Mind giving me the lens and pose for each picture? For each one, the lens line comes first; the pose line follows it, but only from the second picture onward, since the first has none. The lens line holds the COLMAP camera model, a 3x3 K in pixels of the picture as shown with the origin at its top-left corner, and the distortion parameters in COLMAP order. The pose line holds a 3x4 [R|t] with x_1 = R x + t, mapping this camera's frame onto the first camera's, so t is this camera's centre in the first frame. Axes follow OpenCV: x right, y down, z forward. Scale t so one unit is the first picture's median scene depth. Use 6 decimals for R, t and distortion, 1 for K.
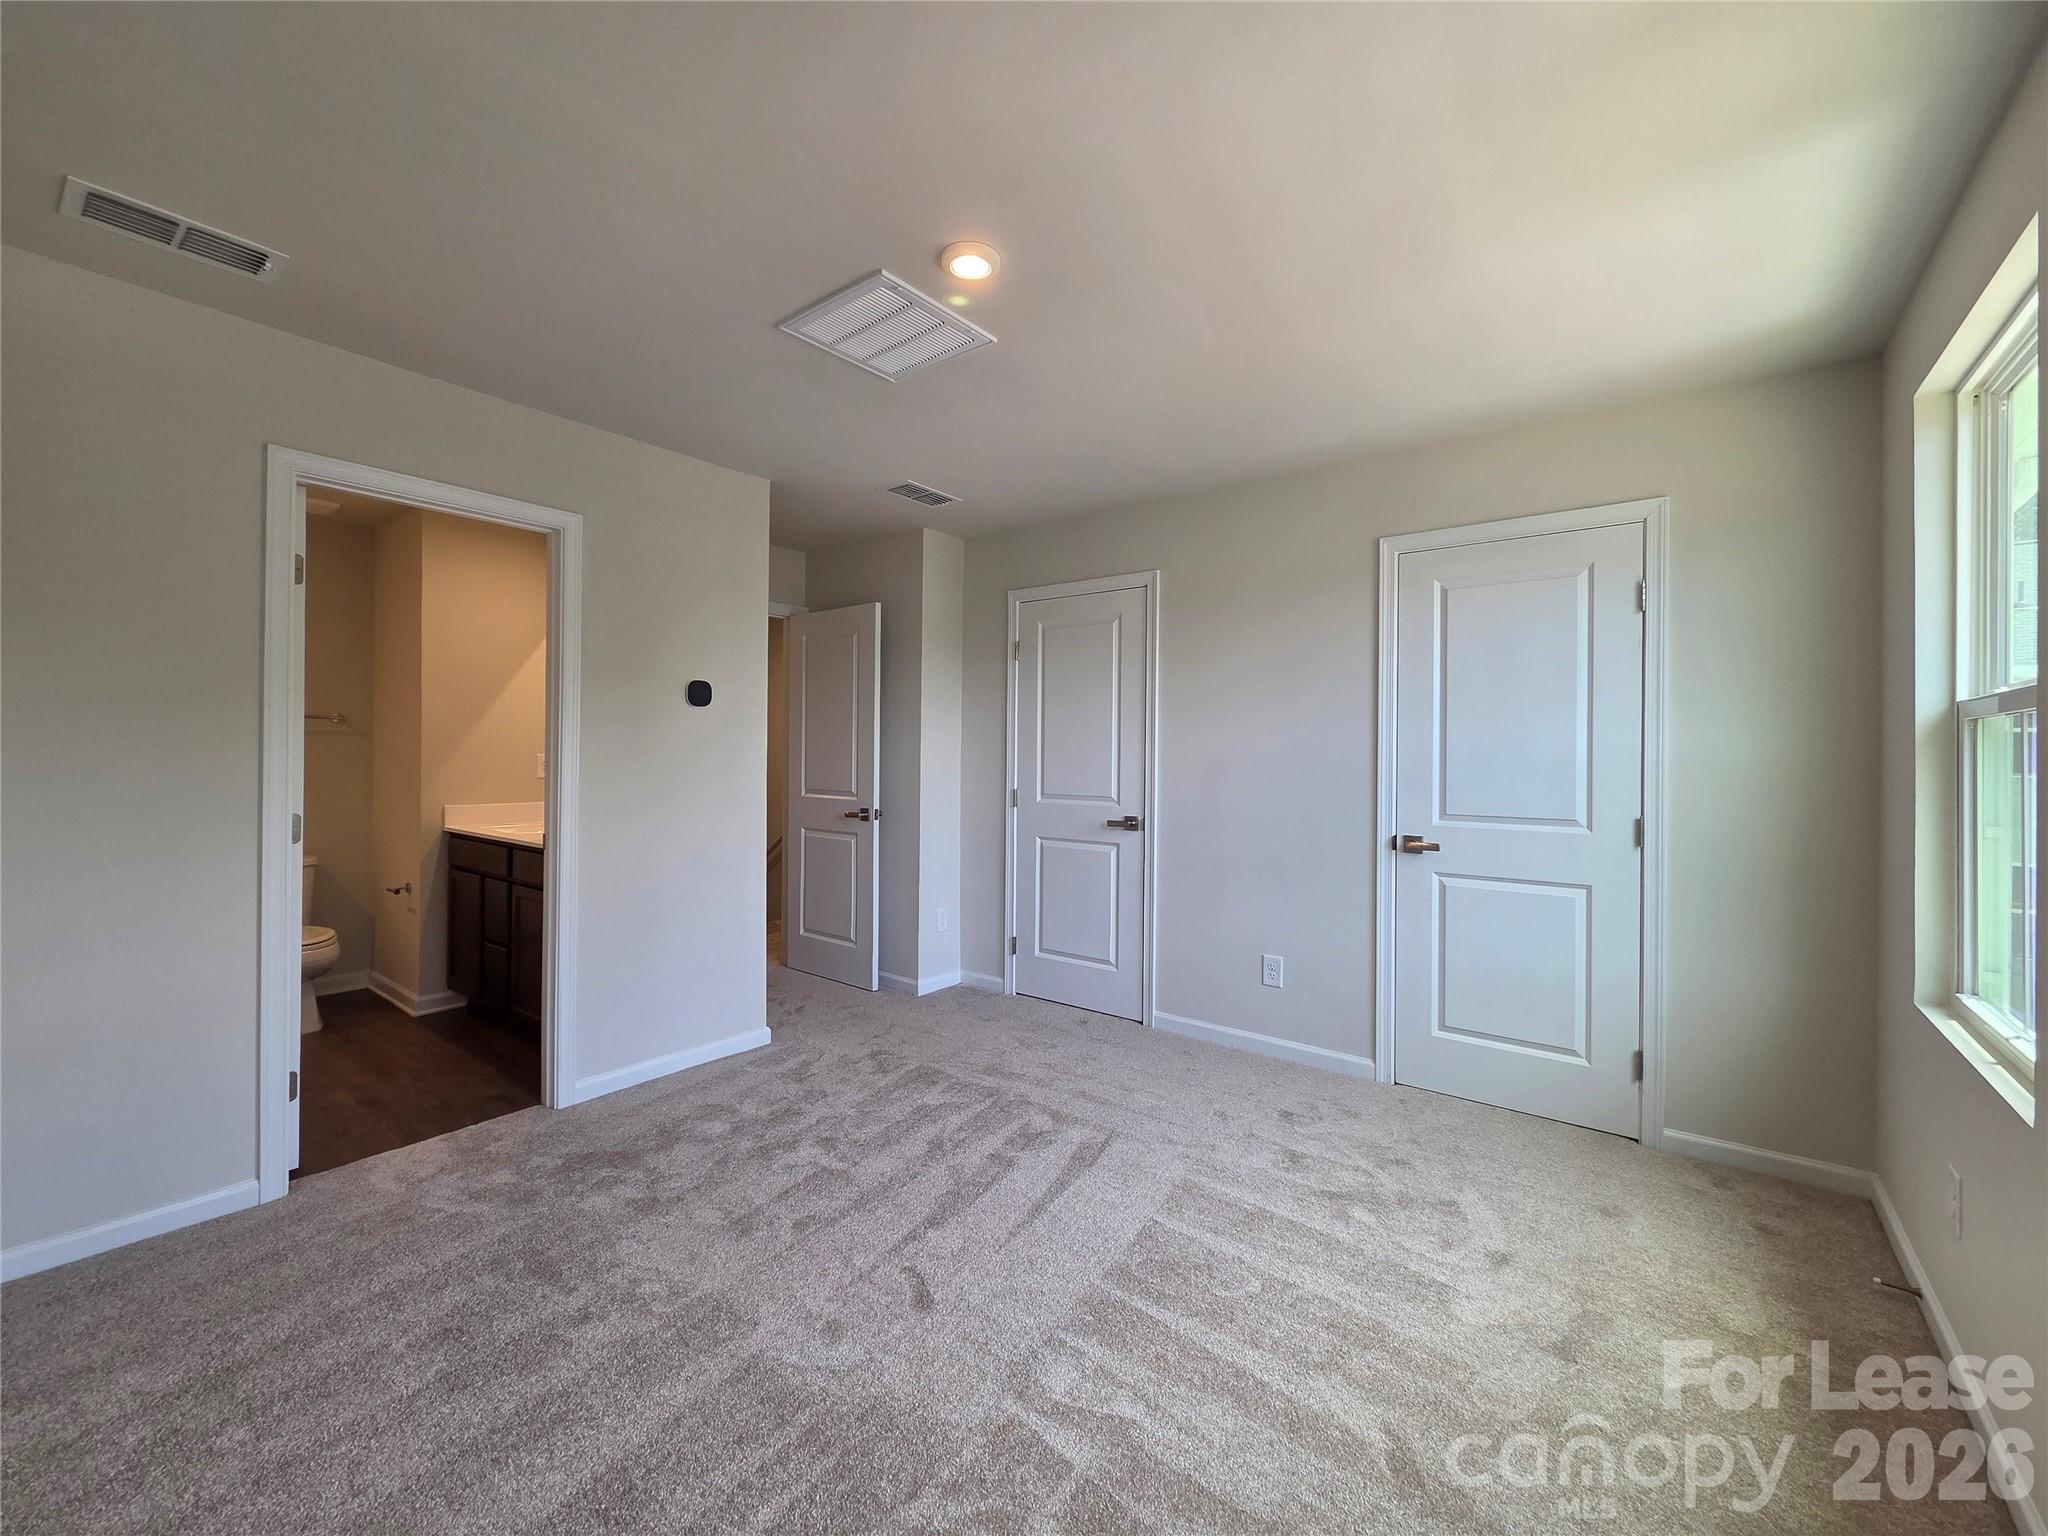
lens RADIAL K [[820.3, 0, 1062.0], [0, 820.3, 759.4], [0, 0, 1]] dist [0.001043, 0.000082]
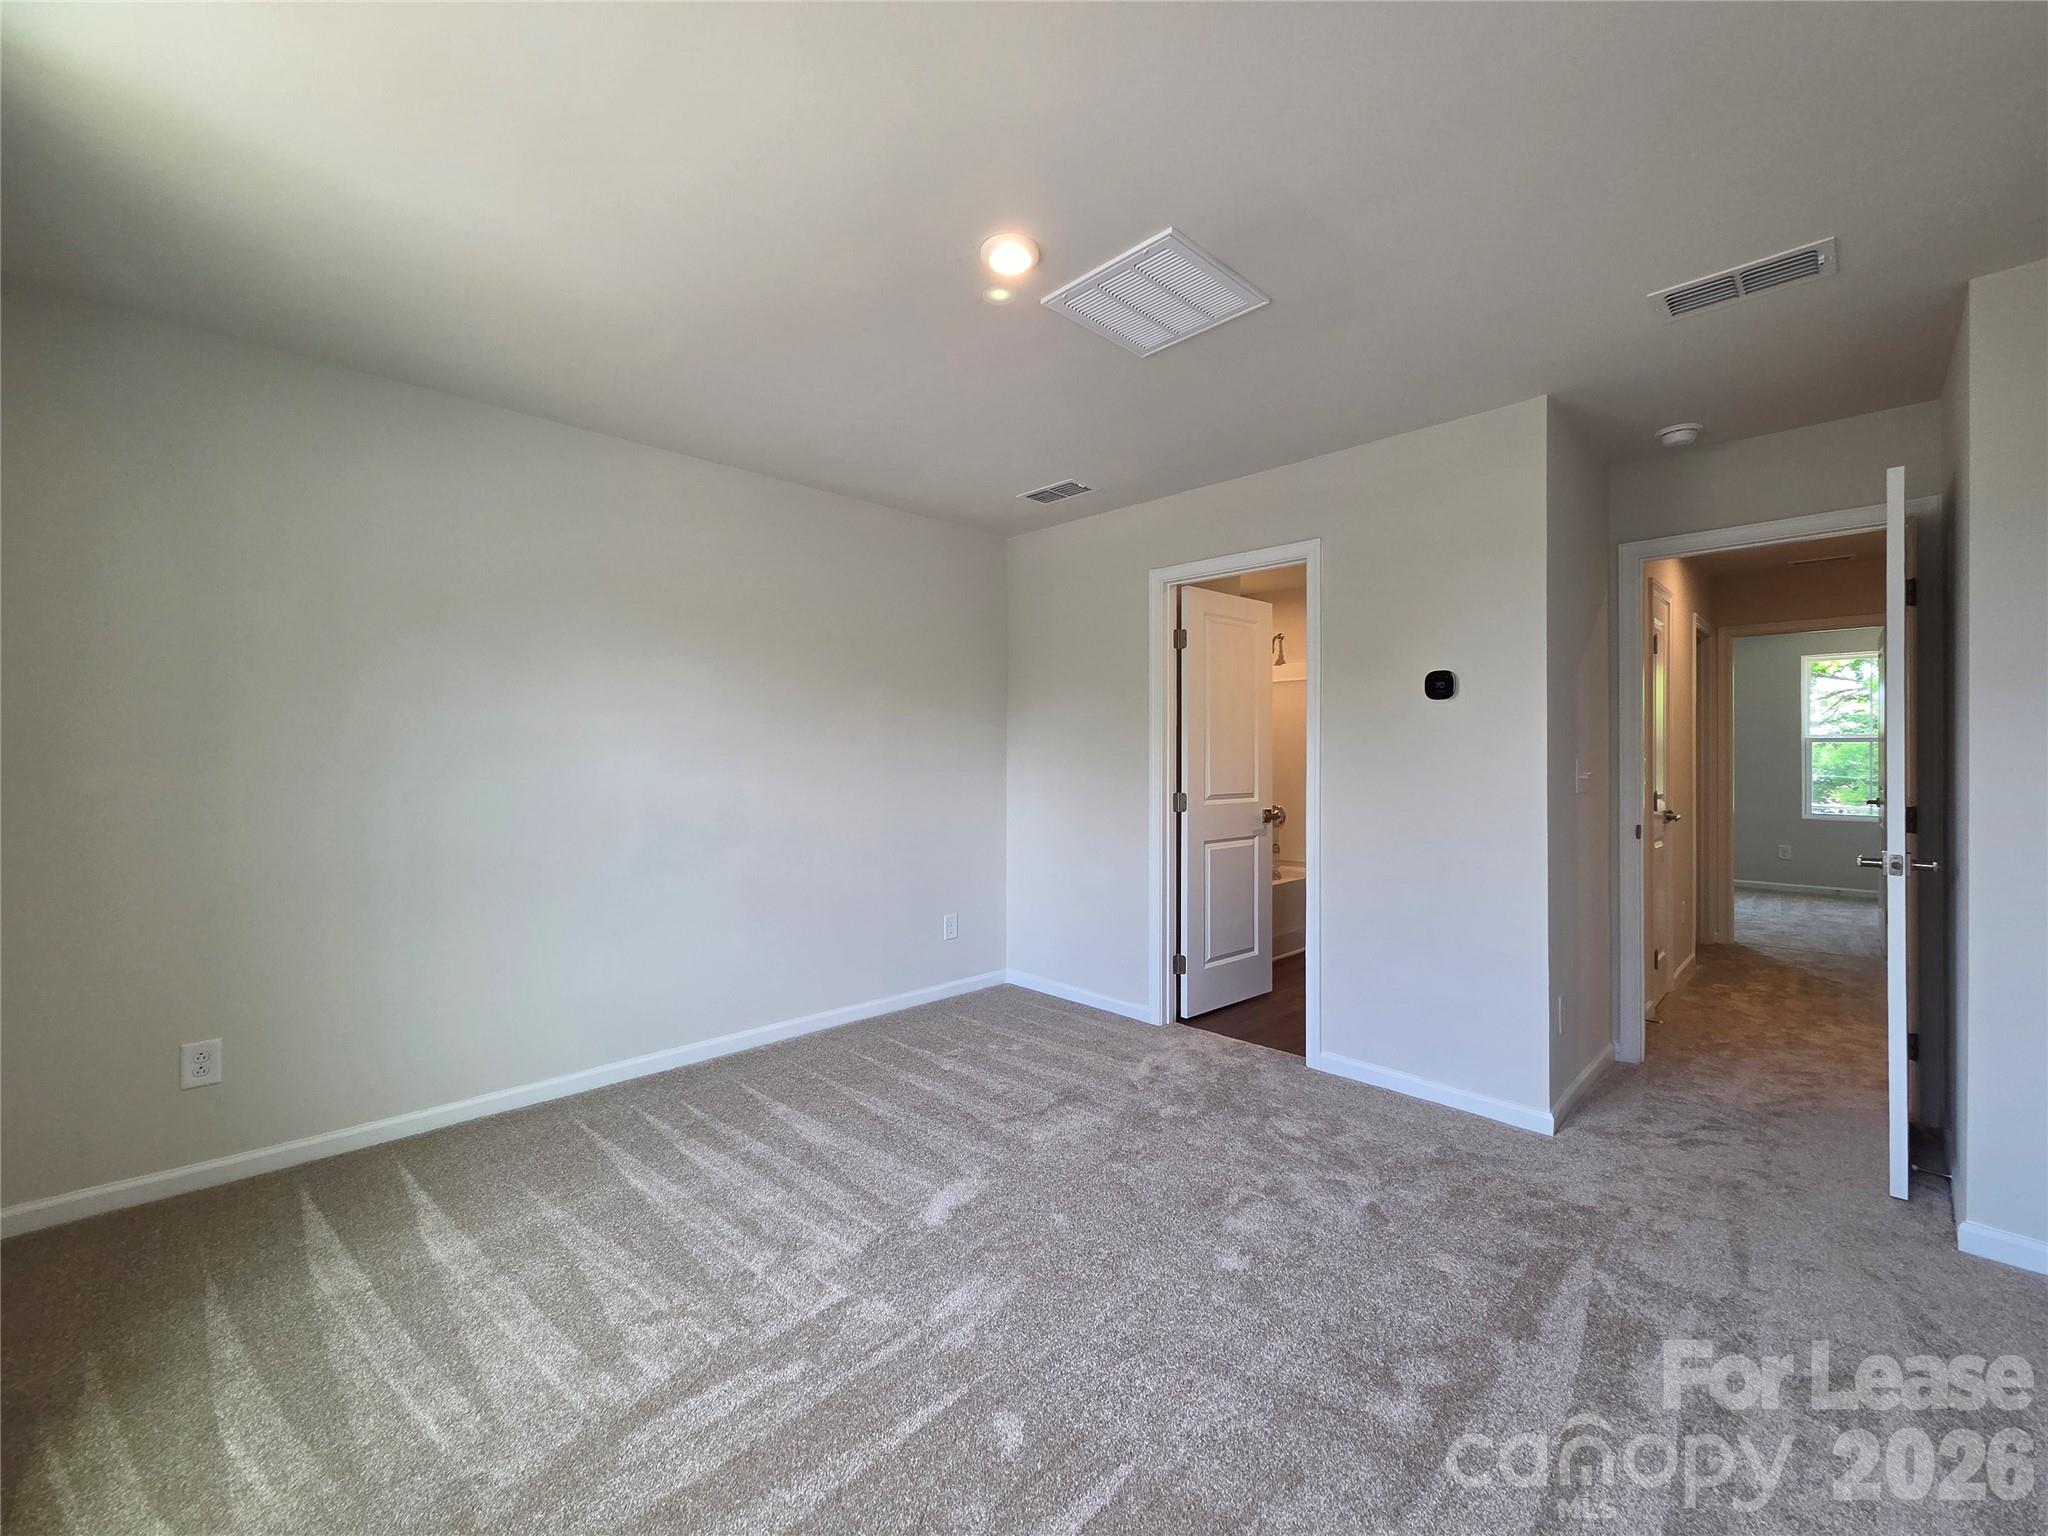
lens RADIAL K [[836.5, 0, 1034.2], [0, 836.5, 754.1], [0, 0, 1]] dist [0.001294, -0.000268]
pose [[-0.144436, -0.016058, -0.989384, 0.574221], [-0.011393, 0.999829, -0.014564, 0.014371], [0.989449, 0.009169, -0.144594, 0.763185]]
